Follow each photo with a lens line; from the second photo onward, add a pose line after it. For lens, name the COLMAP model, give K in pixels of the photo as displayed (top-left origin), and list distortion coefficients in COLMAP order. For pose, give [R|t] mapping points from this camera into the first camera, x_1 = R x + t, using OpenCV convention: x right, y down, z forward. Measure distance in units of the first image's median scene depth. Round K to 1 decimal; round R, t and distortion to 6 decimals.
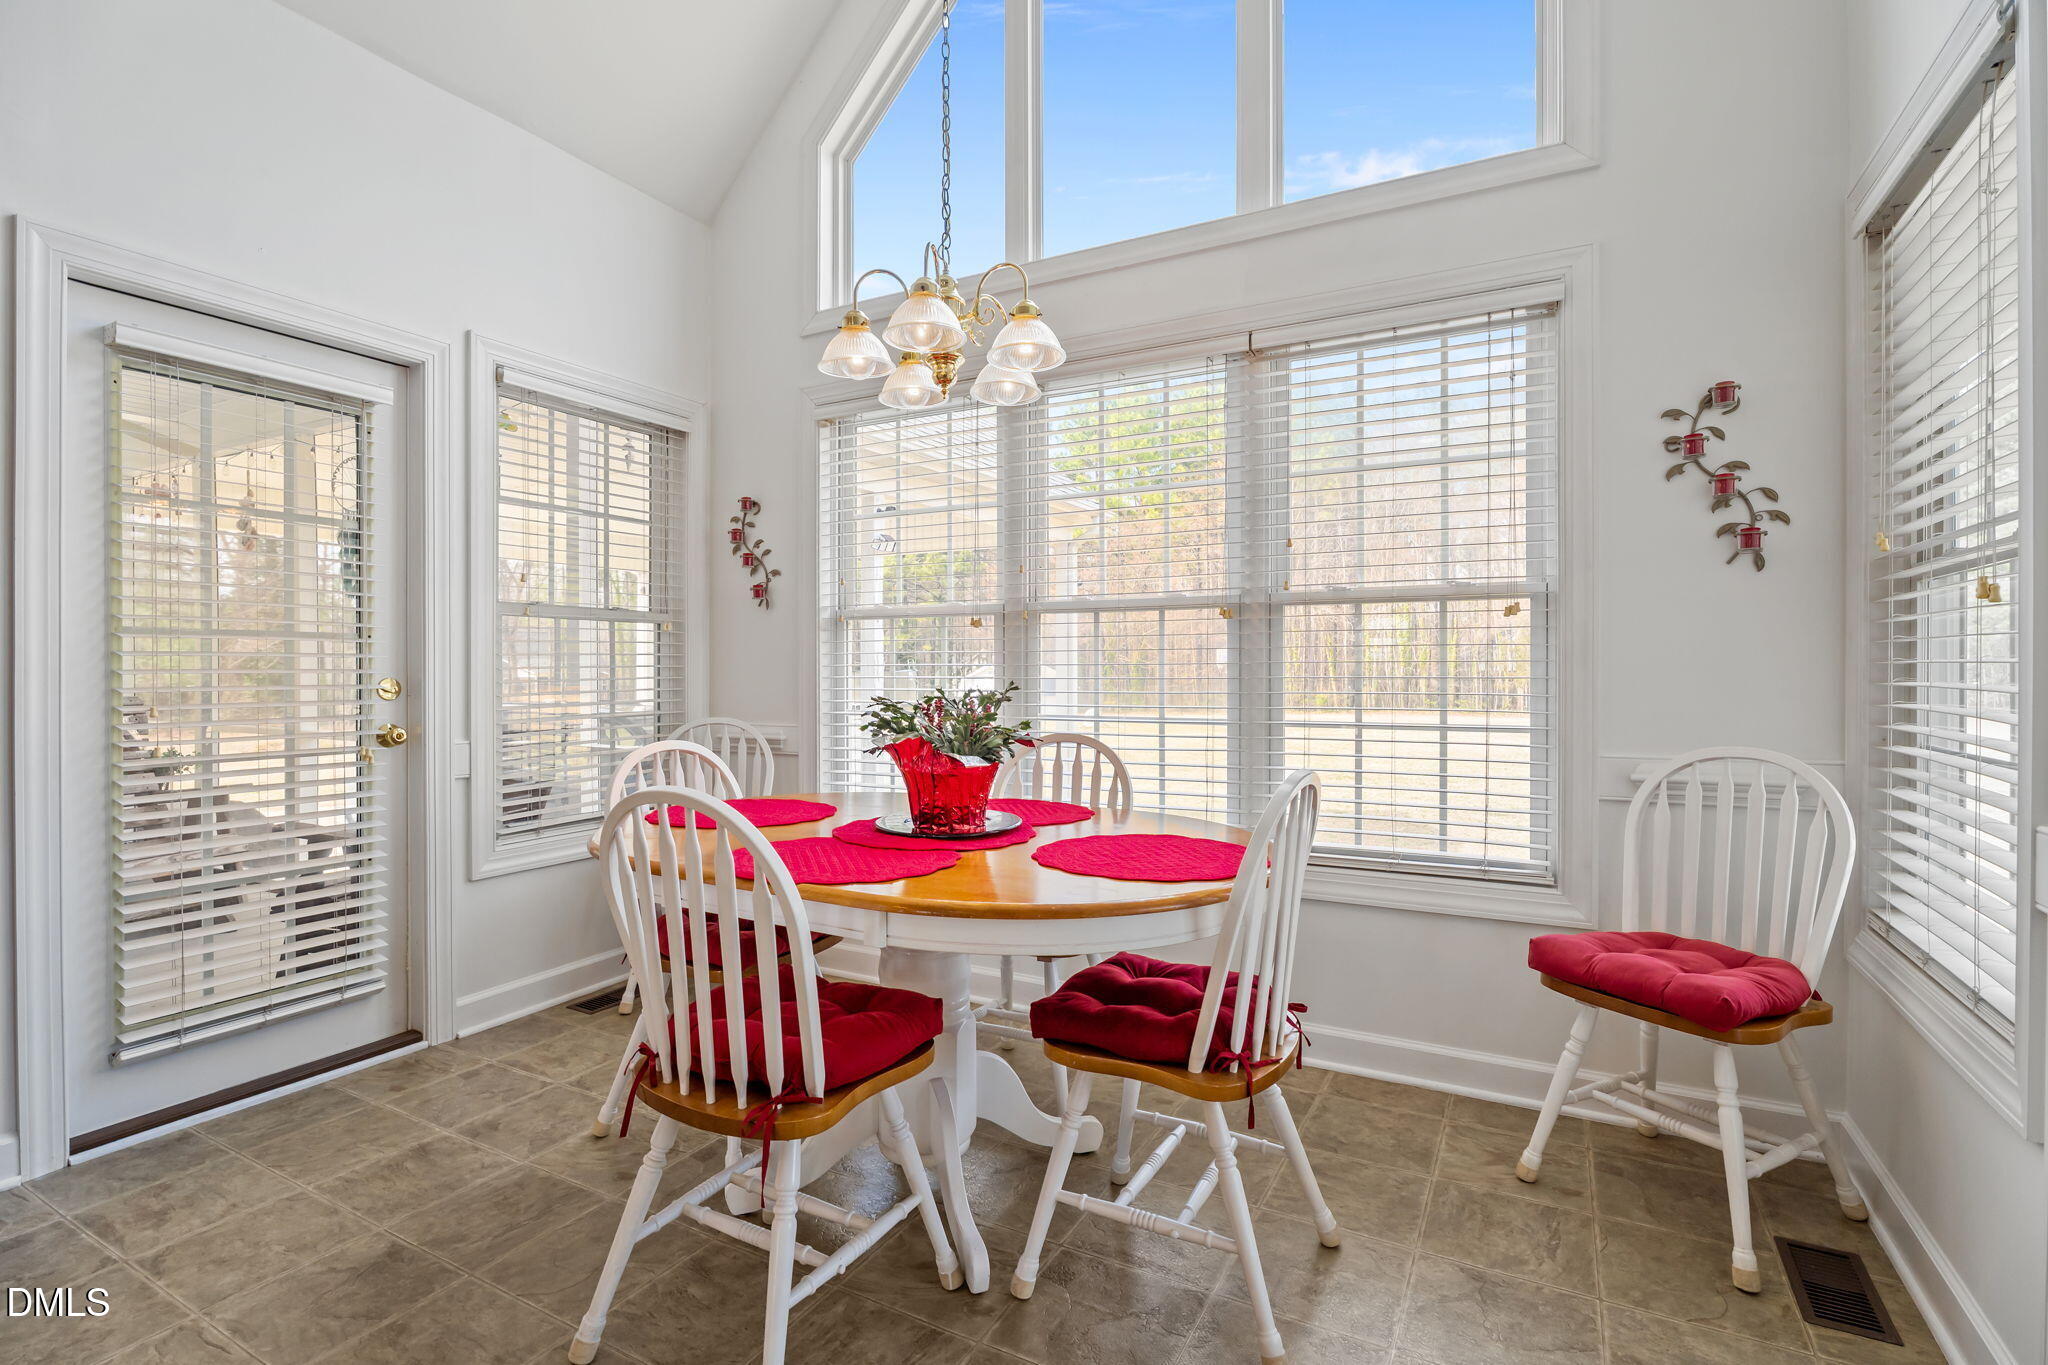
lens RADIAL K [[933.6, 0, 1034.6], [0, 933.6, 682.7], [0, 0, 1]] dist [-0.003957, -0.001192]
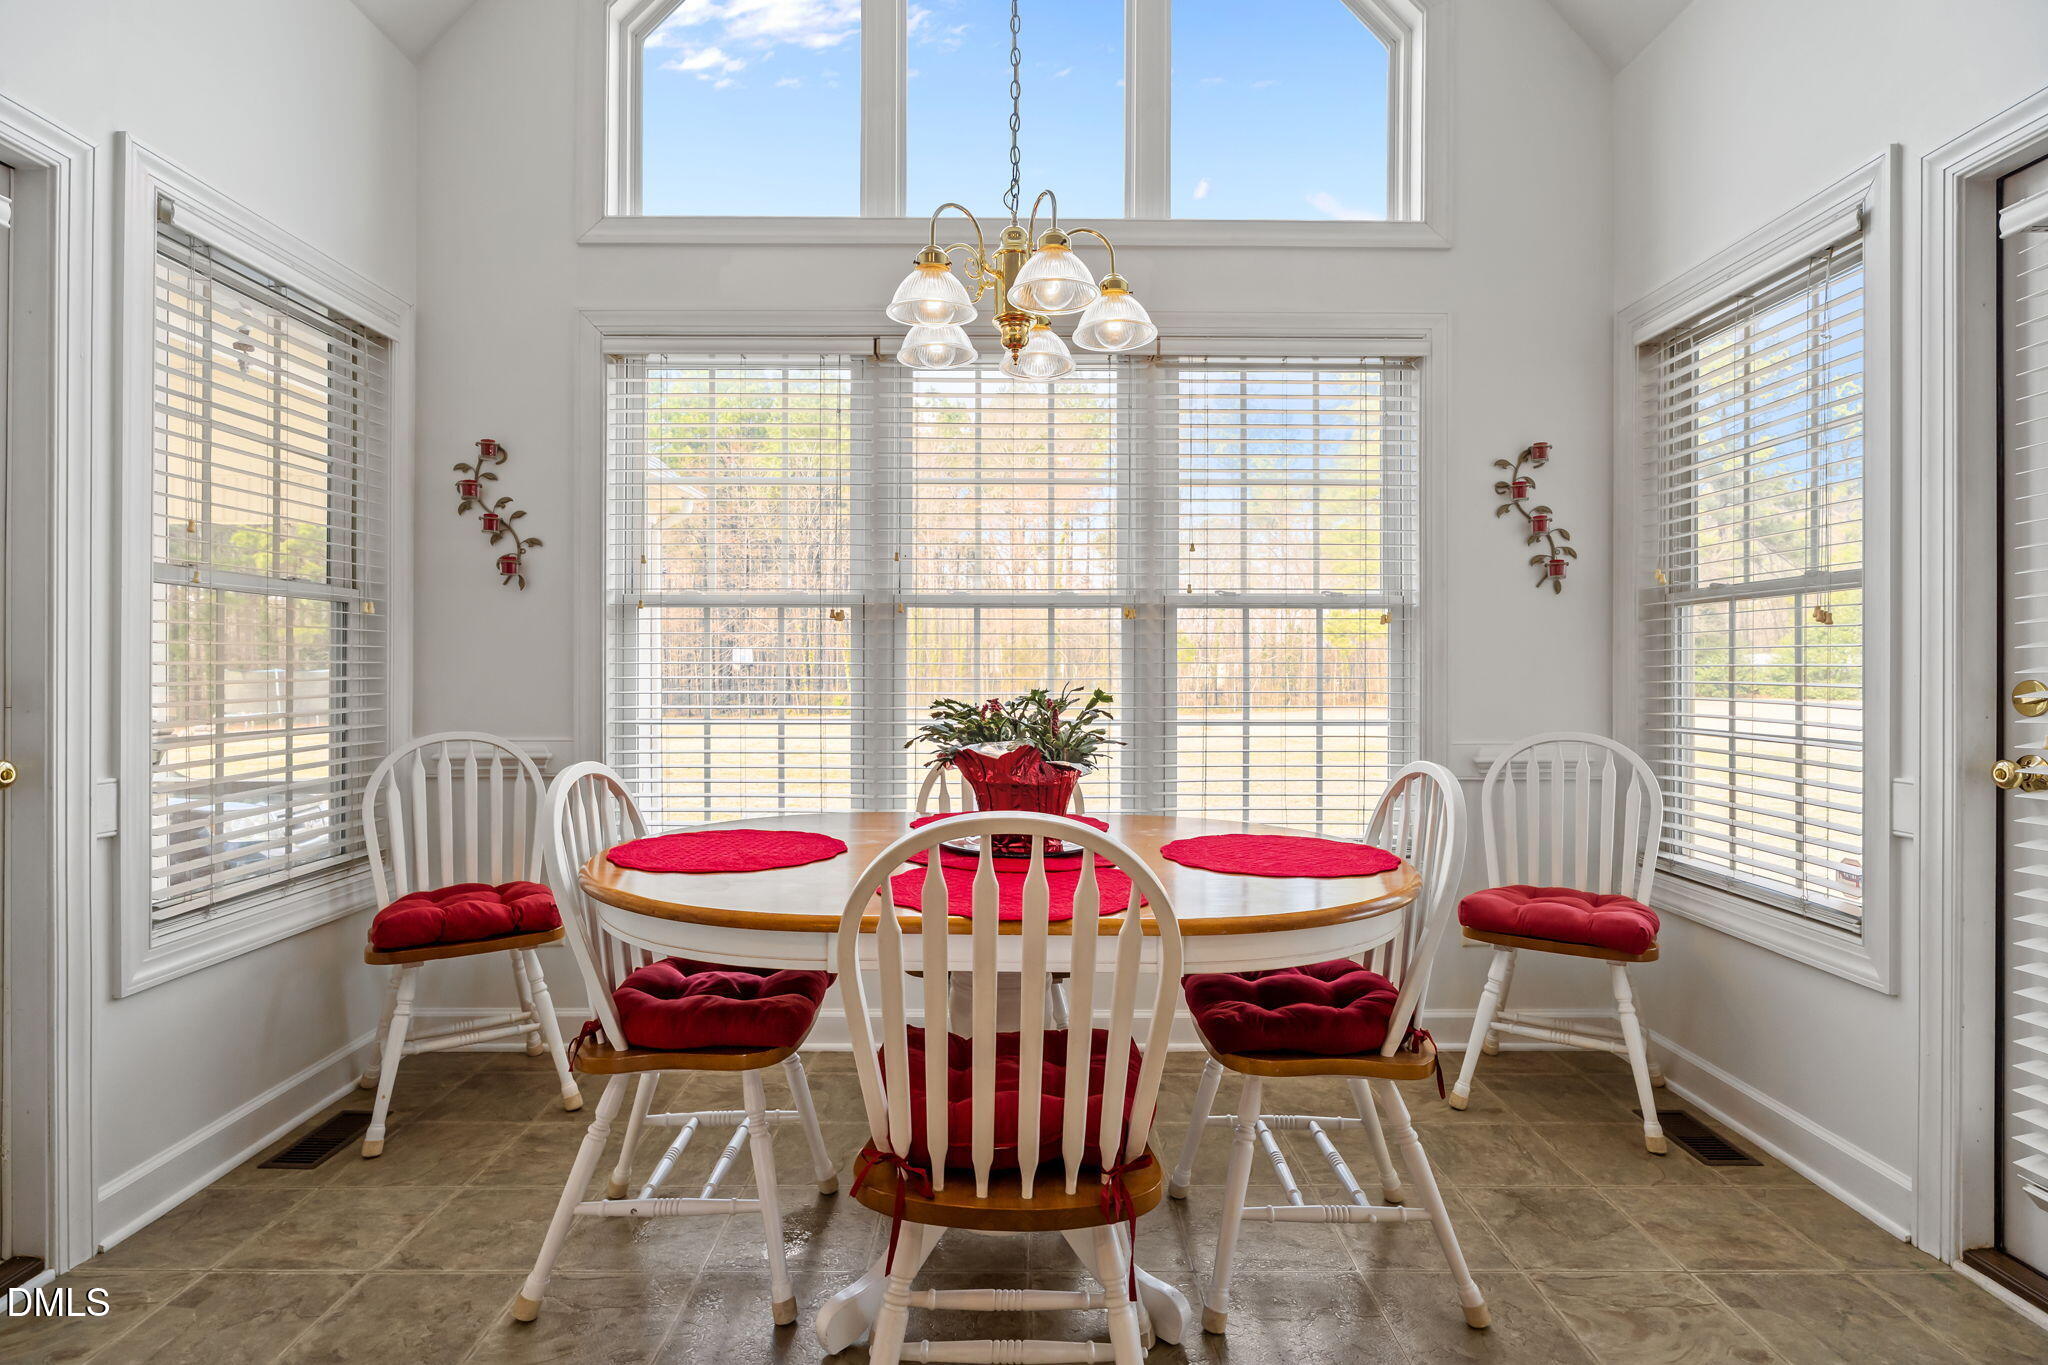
lens RADIAL K [[984.8, 0, 1003.9], [0, 984.8, 679.8], [0, 0, 1]] dist [0.002066, -0.002026]
pose [[0.882605, -0.001173, 0.470113, -0.436712], [0.003250, 0.999988, -0.003608, -0.000057], [-0.470103, 0.004713, 0.882599, 0.139196]]
